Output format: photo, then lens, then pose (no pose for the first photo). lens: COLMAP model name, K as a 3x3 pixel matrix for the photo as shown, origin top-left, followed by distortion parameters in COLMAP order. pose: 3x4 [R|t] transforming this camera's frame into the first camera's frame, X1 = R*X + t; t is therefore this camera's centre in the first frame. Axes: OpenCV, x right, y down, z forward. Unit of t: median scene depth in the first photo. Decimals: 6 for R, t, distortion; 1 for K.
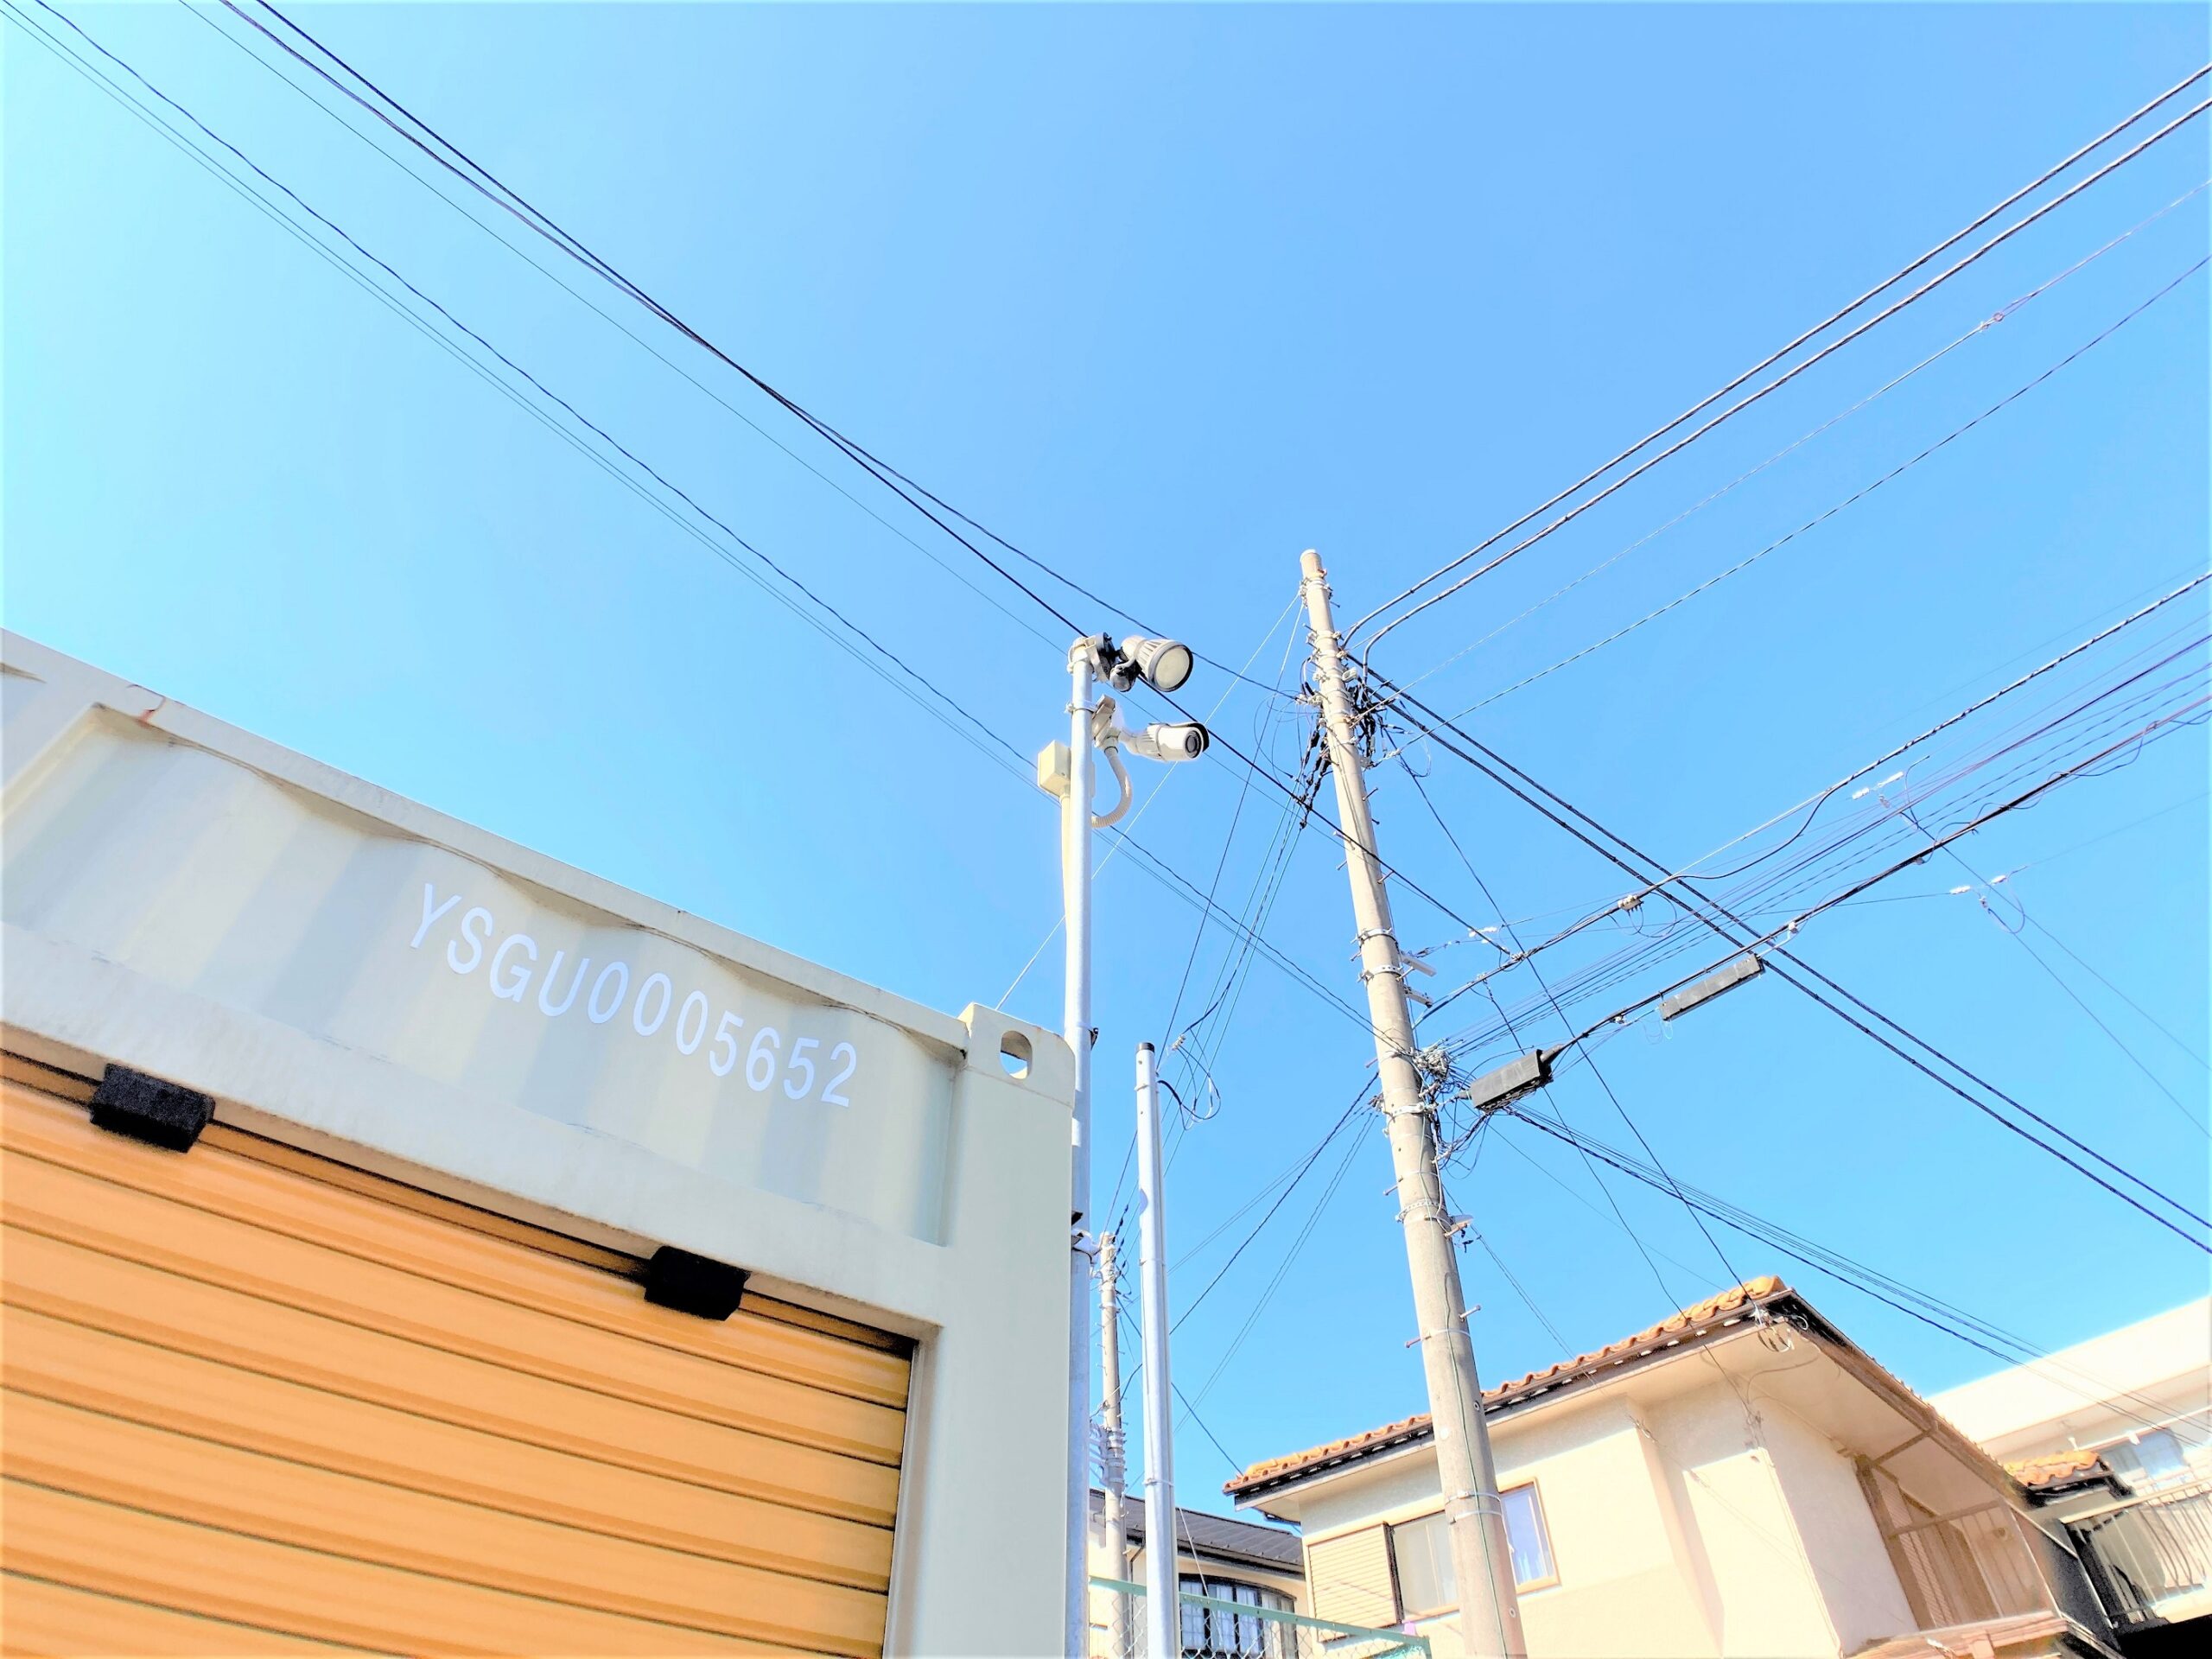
lens RADIAL K [[1233.8, 0, 1097.1], [0, 1233.8, 827.0], [0, 0, 1]] dist [-0.088515, 0.017824]
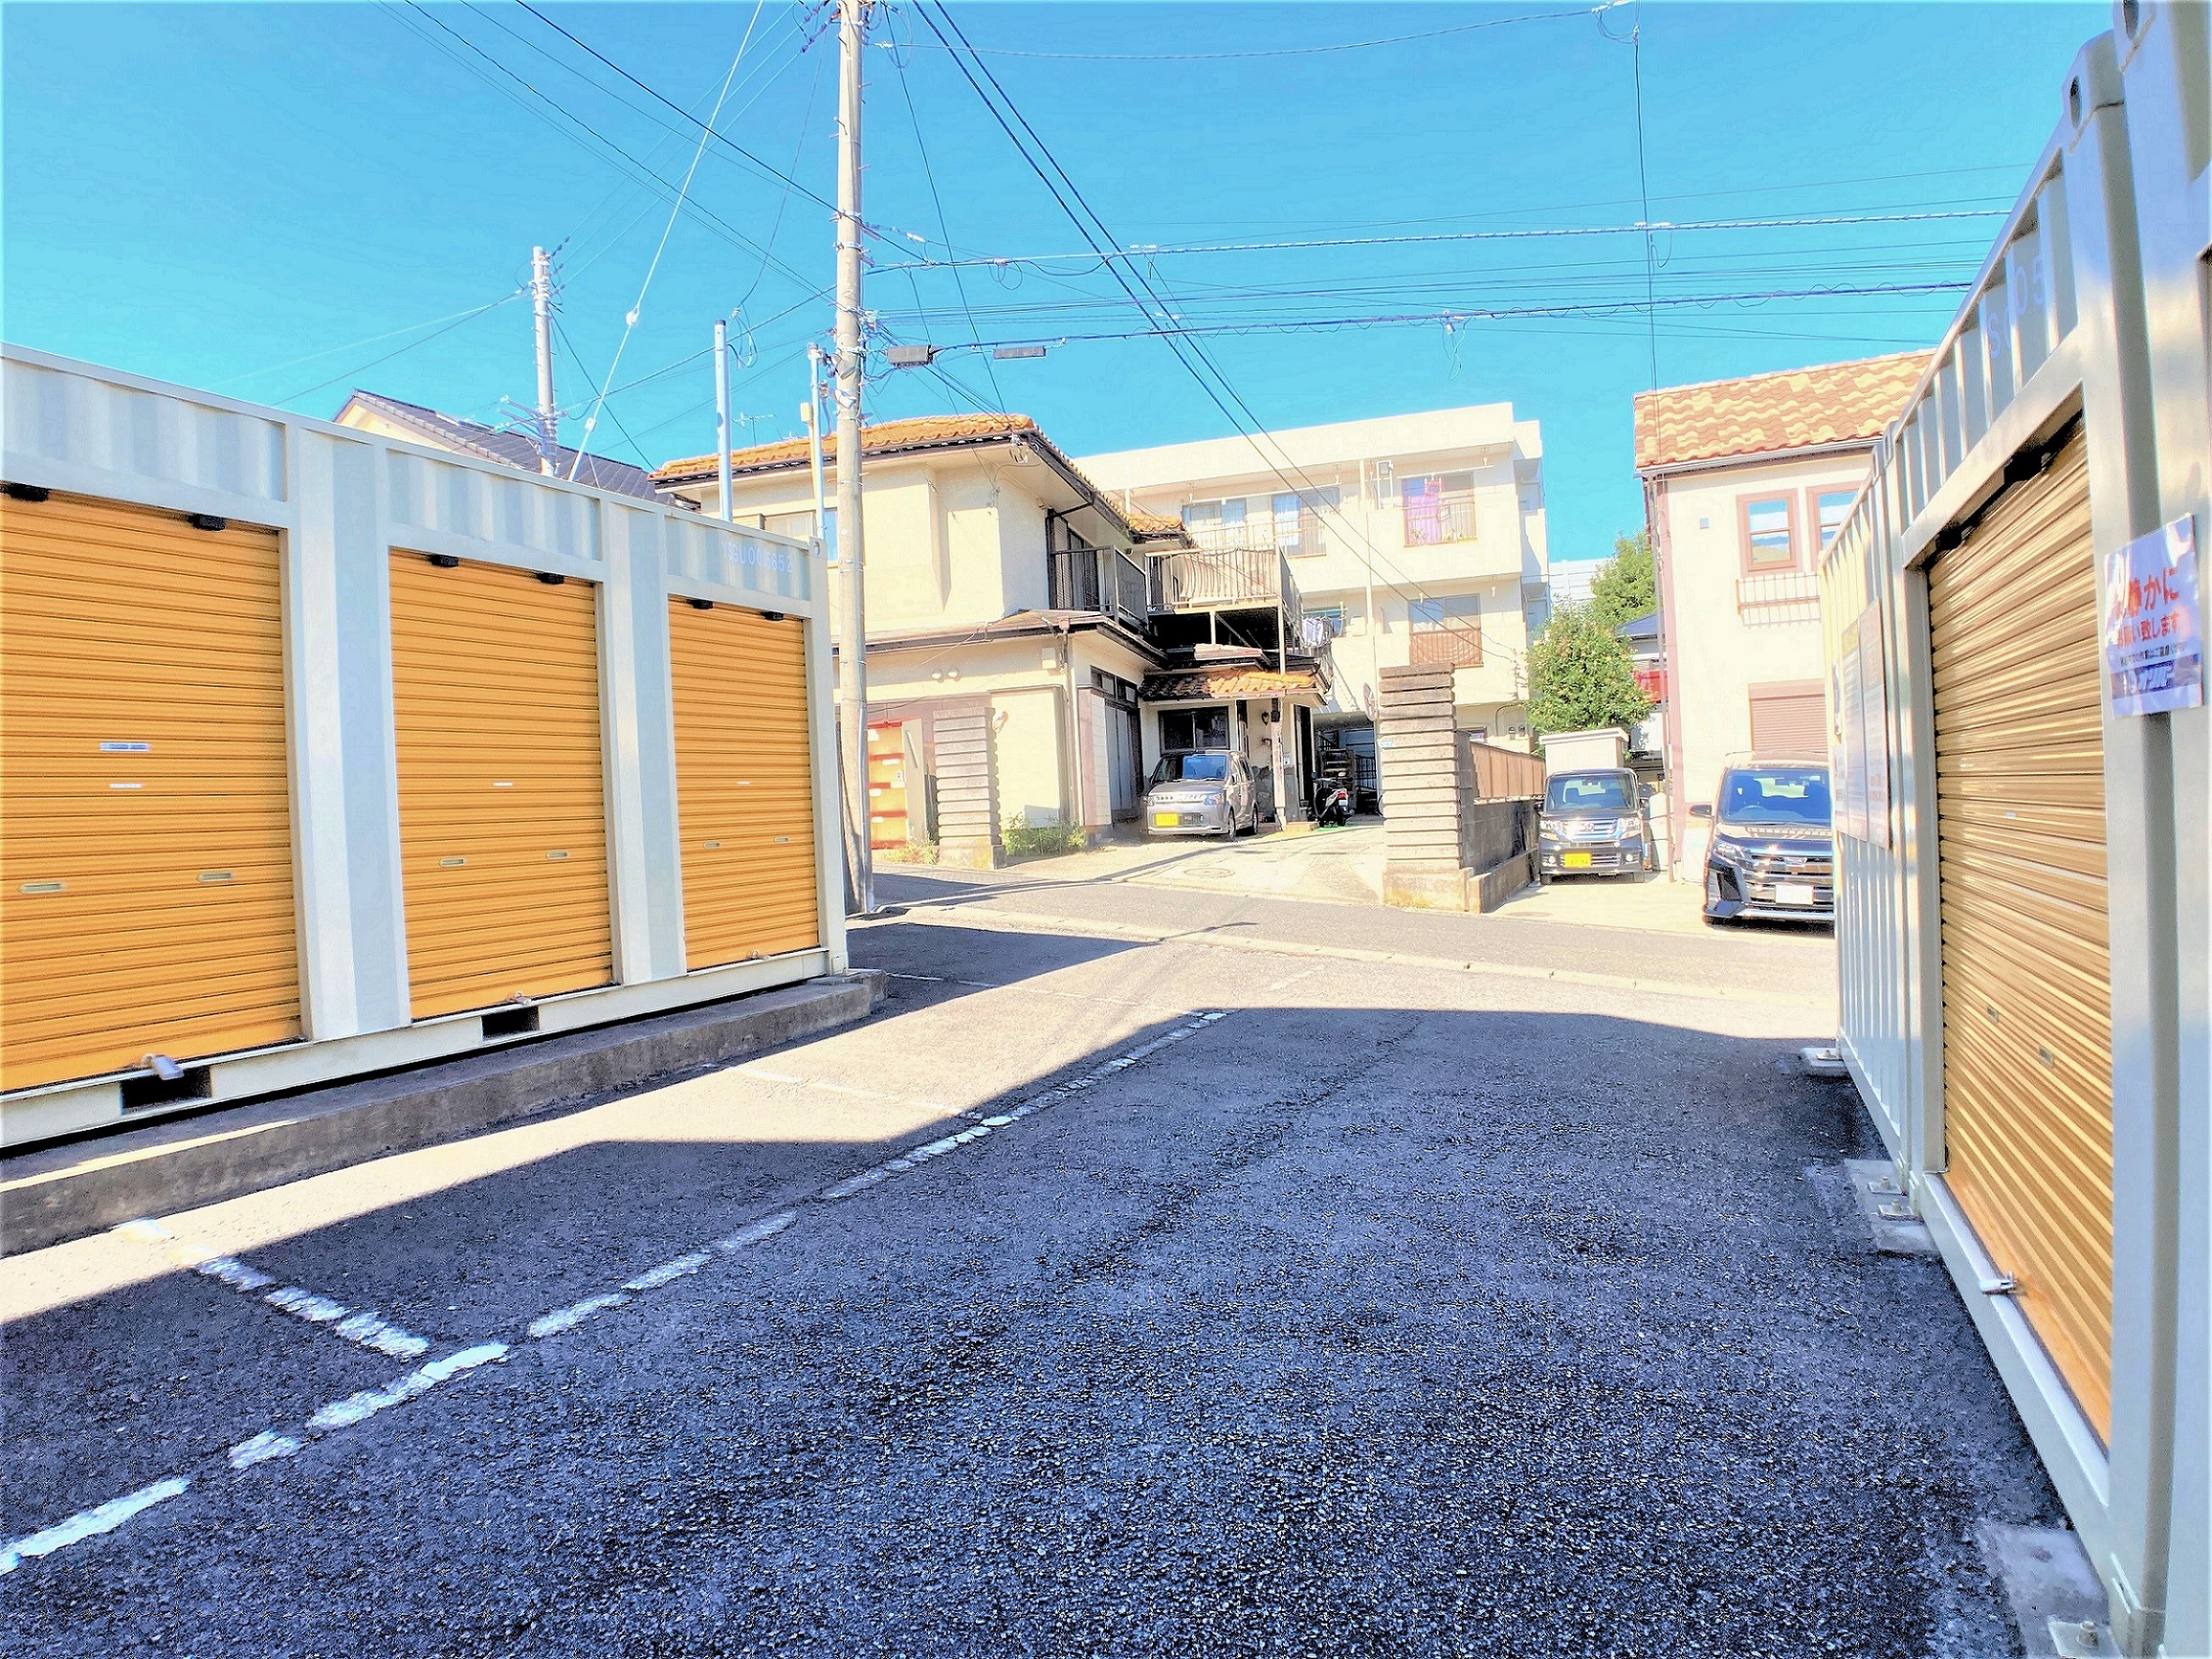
lens RADIAL K [[1234.0, 0, 1097.1], [0, 1234.0, 827.0], [0, 0, 1]] dist [-0.088515, 0.017824]
pose [[0.859403, -0.049391, 0.508908, -0.244636], [-0.348302, 0.672113, 0.653414, -0.385920], [-0.374316, -0.738800, 0.560413, -0.411729]]
